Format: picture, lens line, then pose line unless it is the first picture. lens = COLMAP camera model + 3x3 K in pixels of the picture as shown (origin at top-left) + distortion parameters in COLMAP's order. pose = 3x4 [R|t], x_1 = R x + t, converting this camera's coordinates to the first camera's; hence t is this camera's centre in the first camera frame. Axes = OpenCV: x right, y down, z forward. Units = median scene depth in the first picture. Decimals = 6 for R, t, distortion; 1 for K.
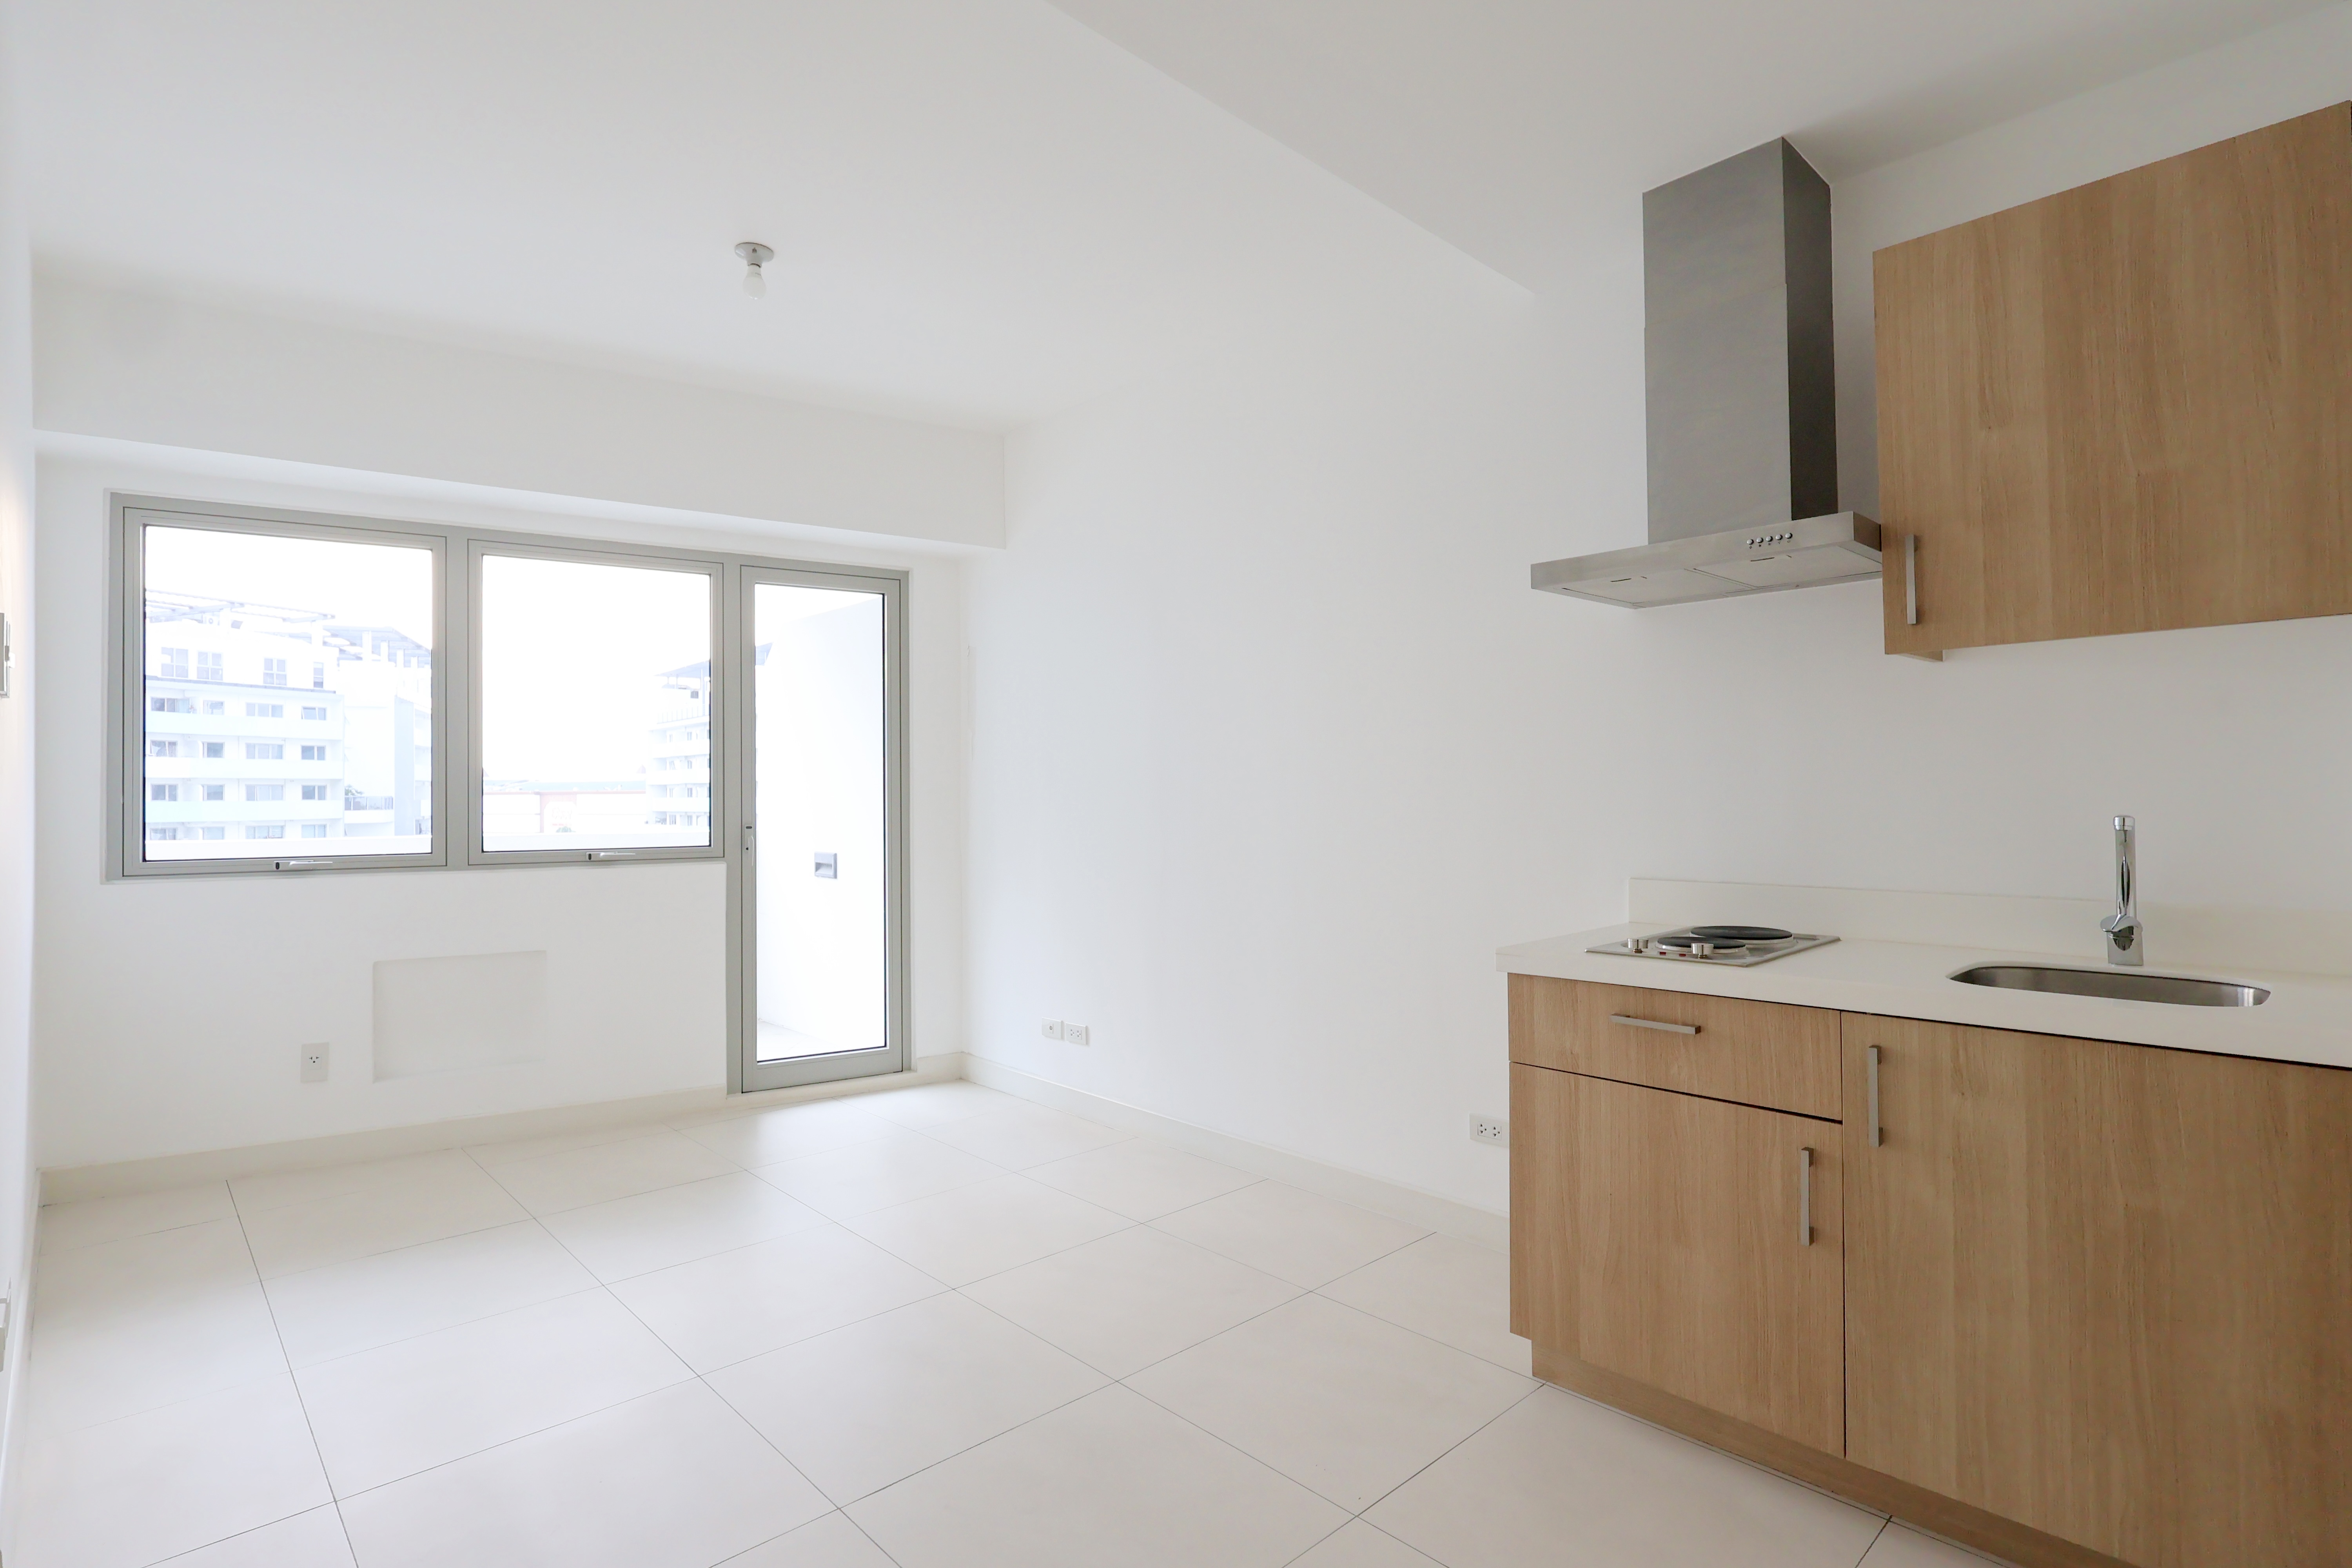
lens RADIAL K [[1158.3, 0, 1177.2], [0, 1158.3, 778.8], [0, 0, 1]] dist [-0.000526, 0.000461]
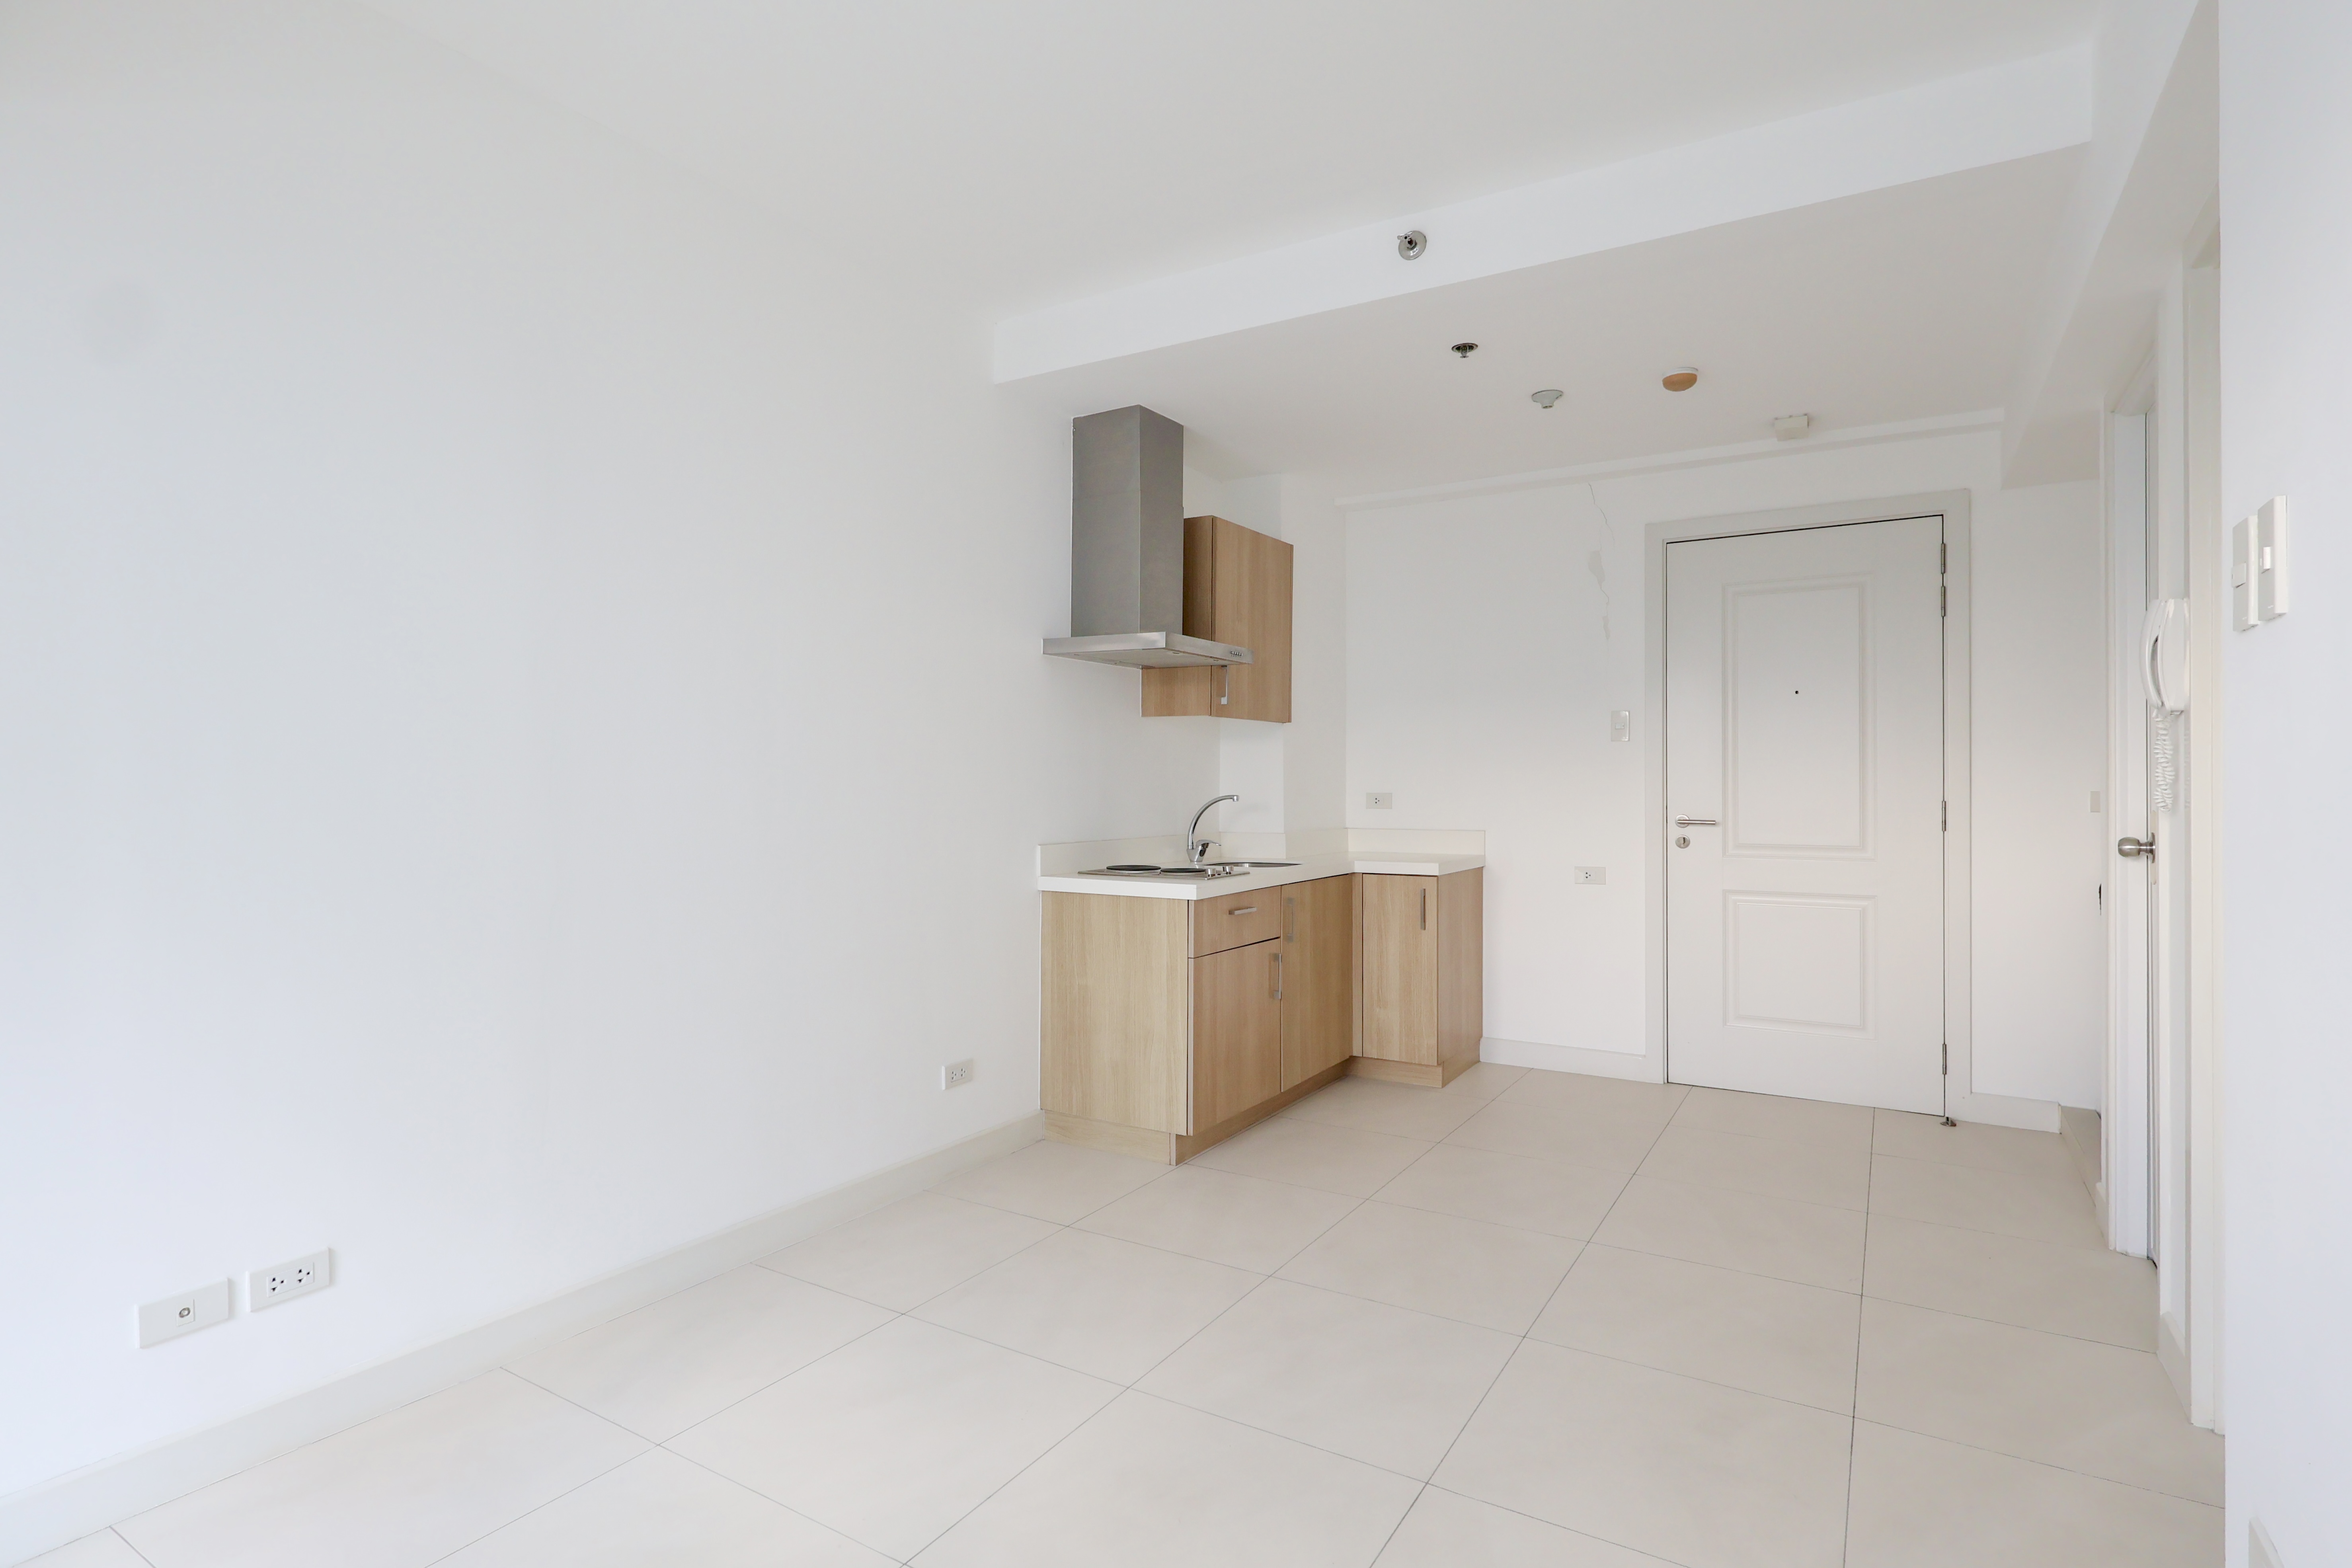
lens RADIAL K [[1158.3, 0, 1177.2], [0, 1158.3, 778.8], [0, 0, 1]] dist [-0.000526, 0.000461]
pose [[-0.257087, 0.011151, 0.966324, -1.187145], [-0.012142, 0.999817, -0.014768, 0.028806], [-0.966312, -0.015529, -0.256905, 1.418602]]
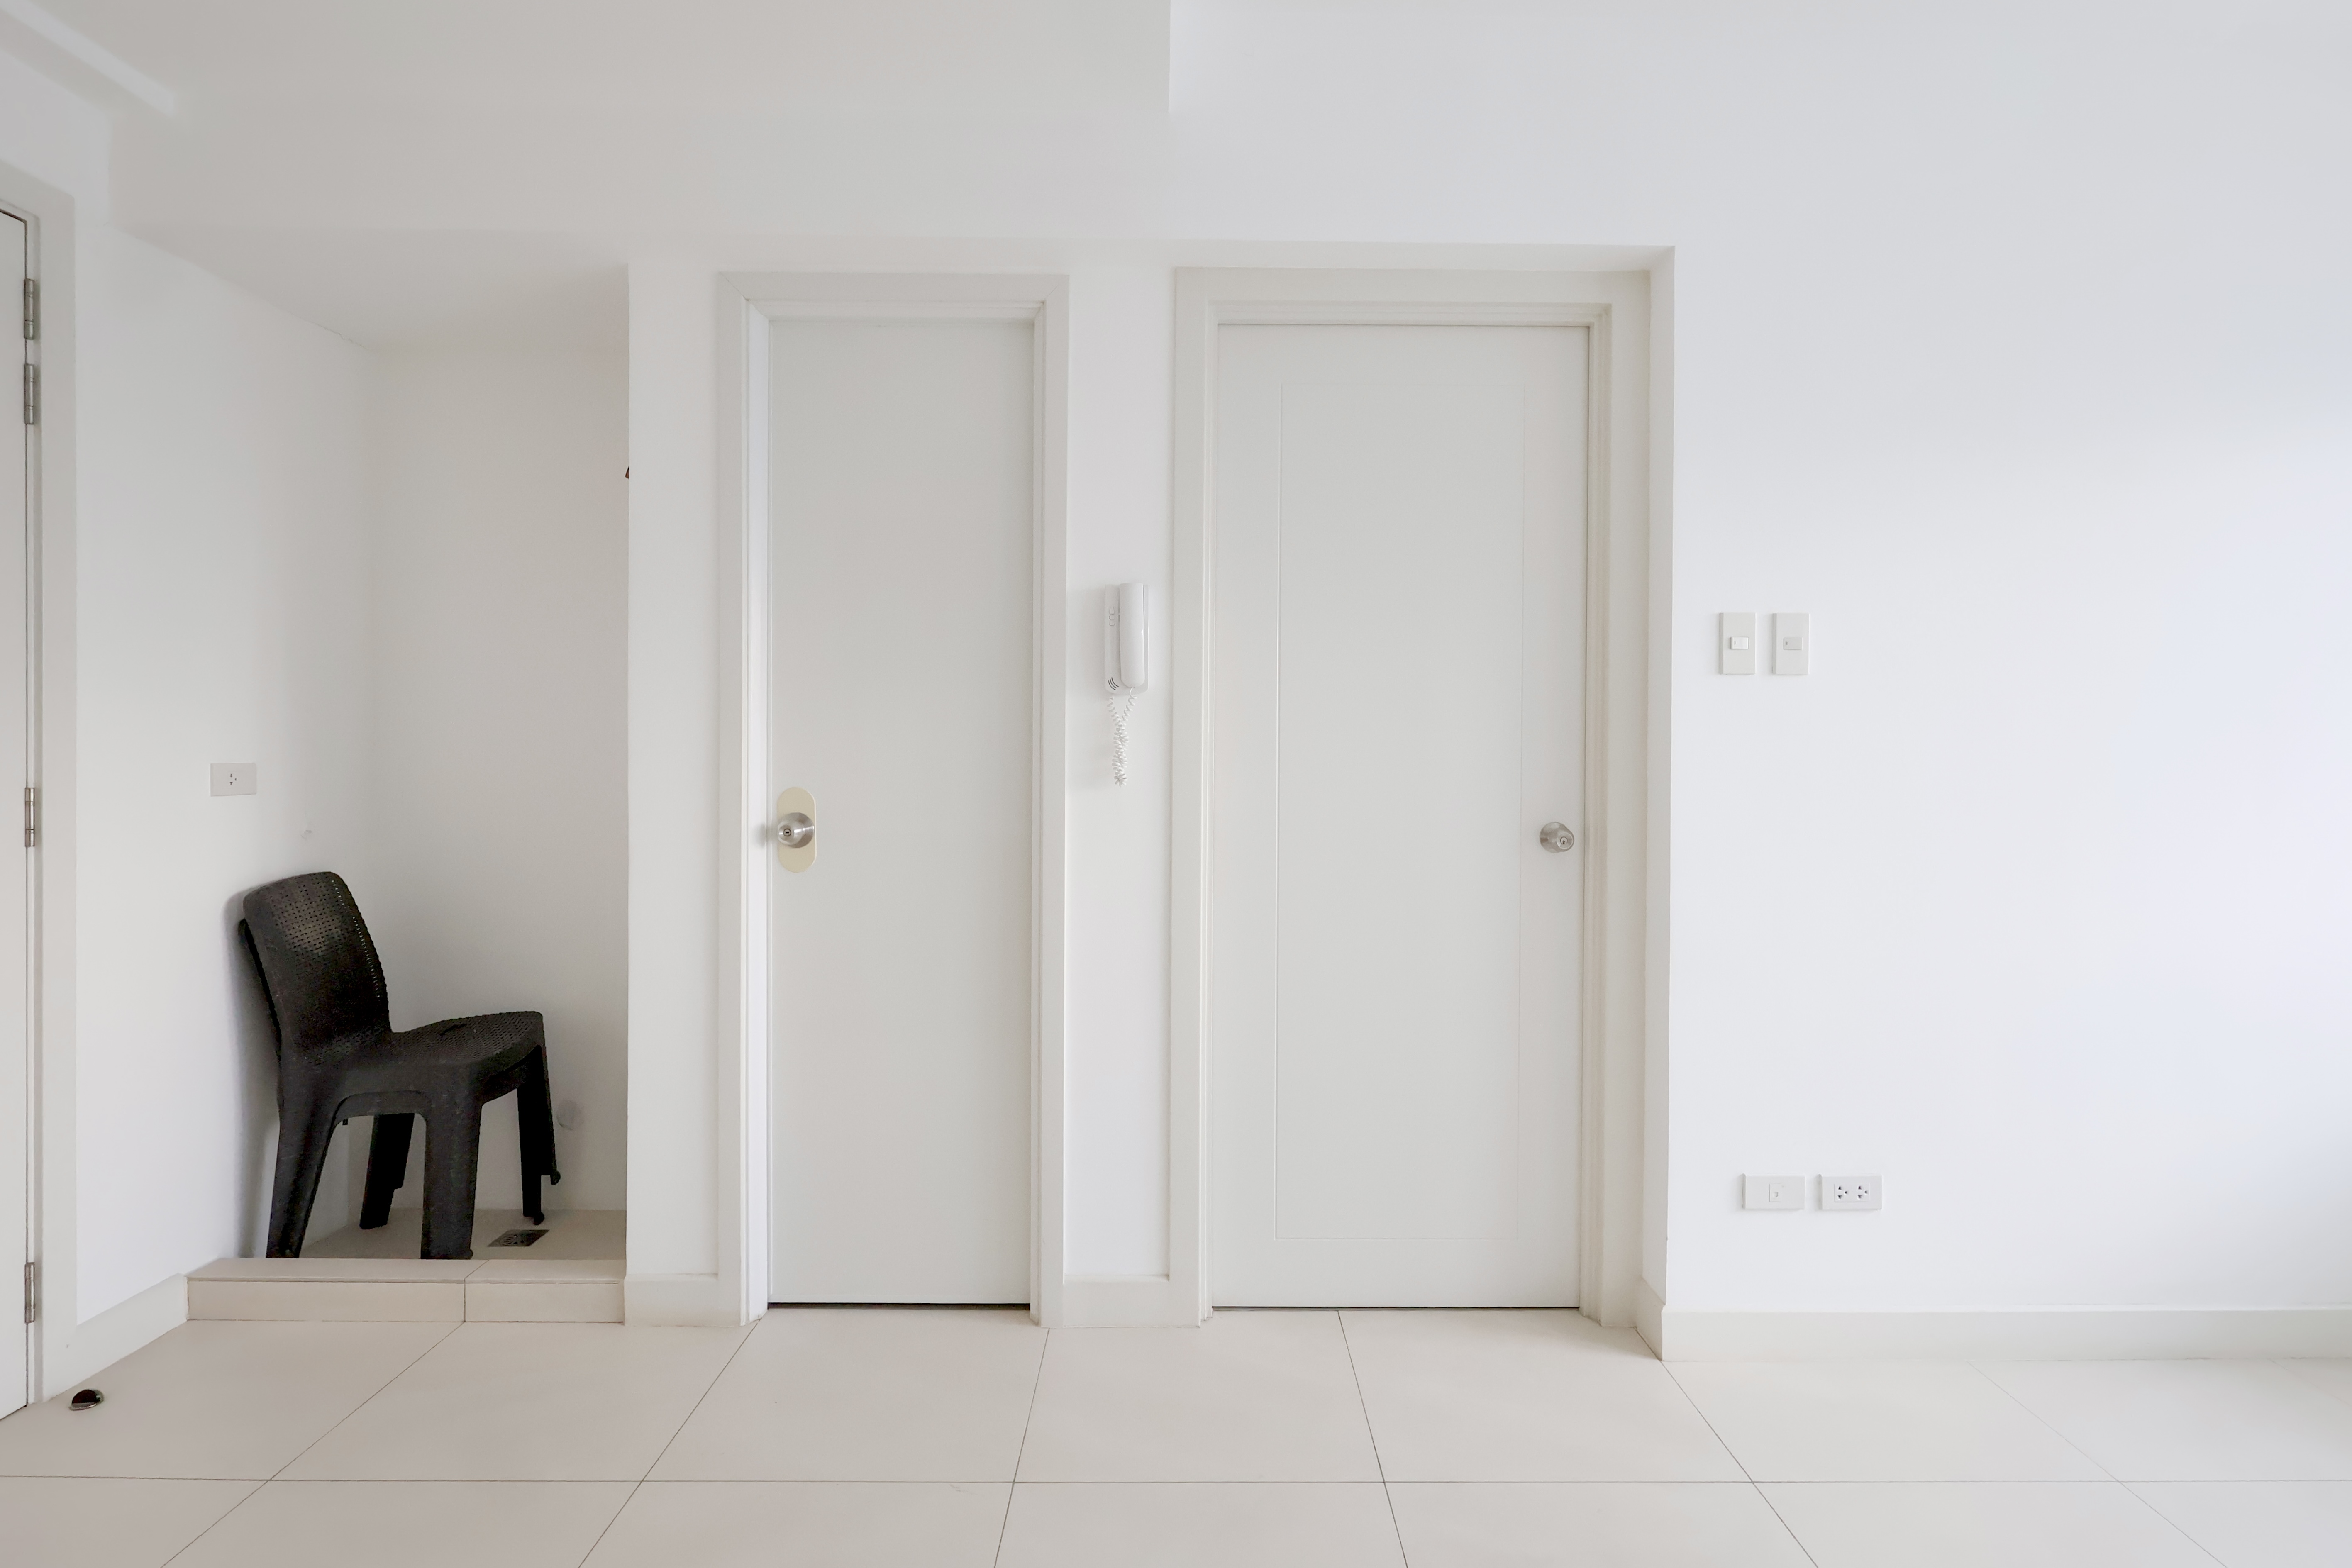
lens RADIAL K [[1195.6, 0, 1206.3], [0, 1195.6, 758.1], [0, 0, 1]] dist [-0.003015, 0.000509]
pose [[-0.680638, 0.009293, -0.732561, 0.264500], [0.008769, 0.999951, 0.004537, 0.003730], [0.732567, -0.003336, -0.680686, 1.135038]]
